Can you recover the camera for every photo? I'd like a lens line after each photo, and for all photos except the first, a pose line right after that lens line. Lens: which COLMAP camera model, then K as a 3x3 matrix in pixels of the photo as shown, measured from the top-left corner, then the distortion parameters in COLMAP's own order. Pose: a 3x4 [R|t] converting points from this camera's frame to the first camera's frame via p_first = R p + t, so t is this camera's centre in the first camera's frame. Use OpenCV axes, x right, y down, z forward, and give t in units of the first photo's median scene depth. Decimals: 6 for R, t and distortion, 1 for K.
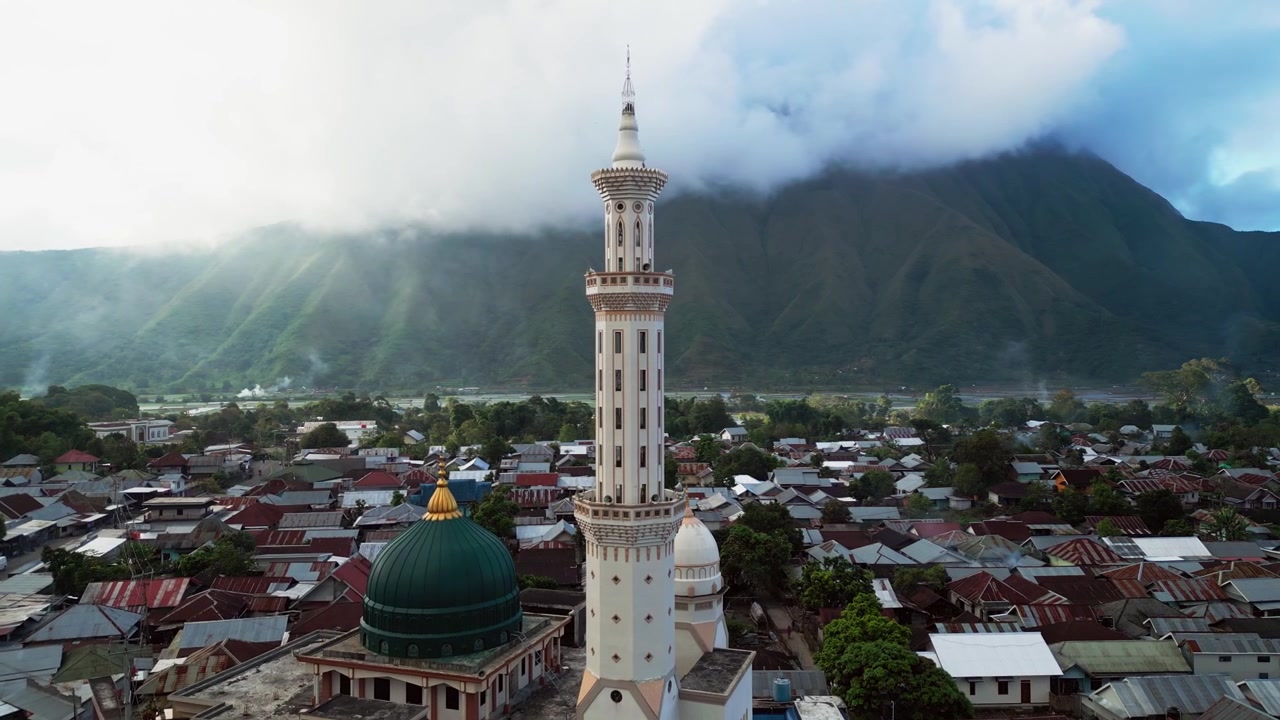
lens RADIAL K [[981.4, 0, 644.8], [0, 981.4, 358.8], [0, 0, 1]] dist [0.047311, -0.031656]
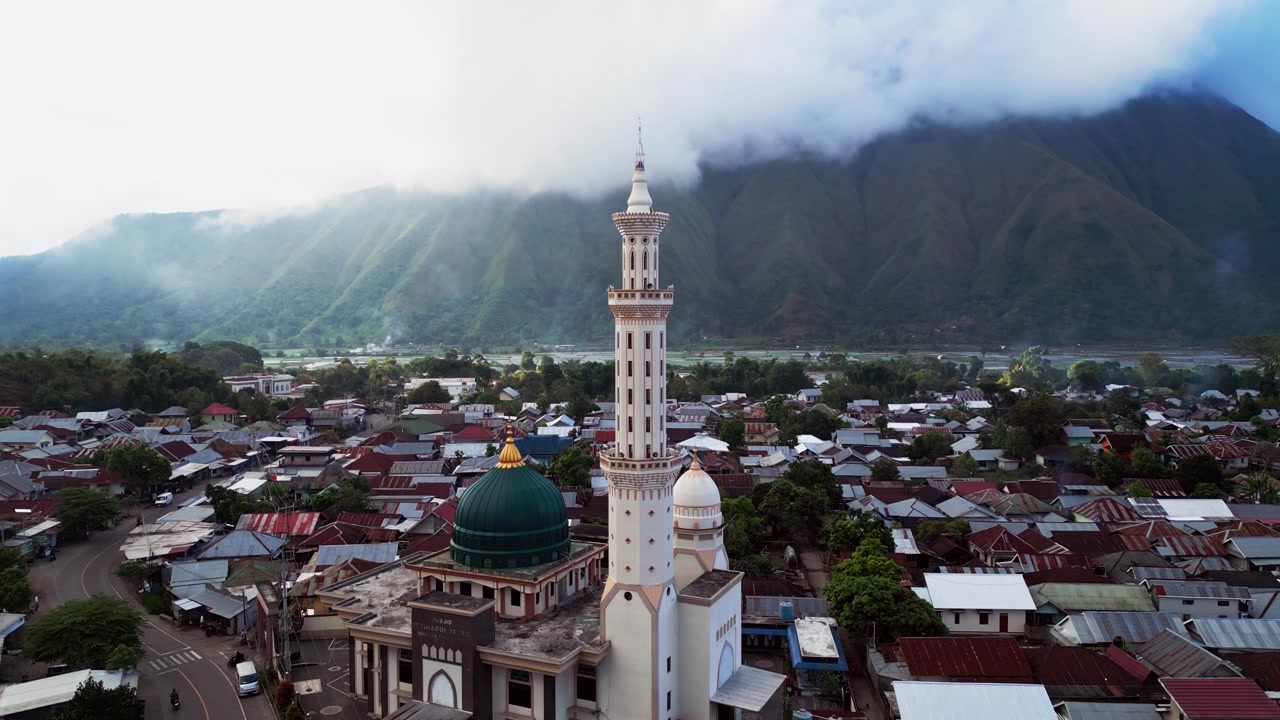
lens RADIAL K [[981.4, 0, 637.4], [0, 981.4, 365.3], [0, 0, 1]] dist [0.047311, -0.031656]
pose [[0.994377, 0.008001, -0.105596, 0.048038], [-0.002567, 0.998670, 0.051498, -0.020005], [0.105867, -0.050937, 0.993075, -0.134075]]
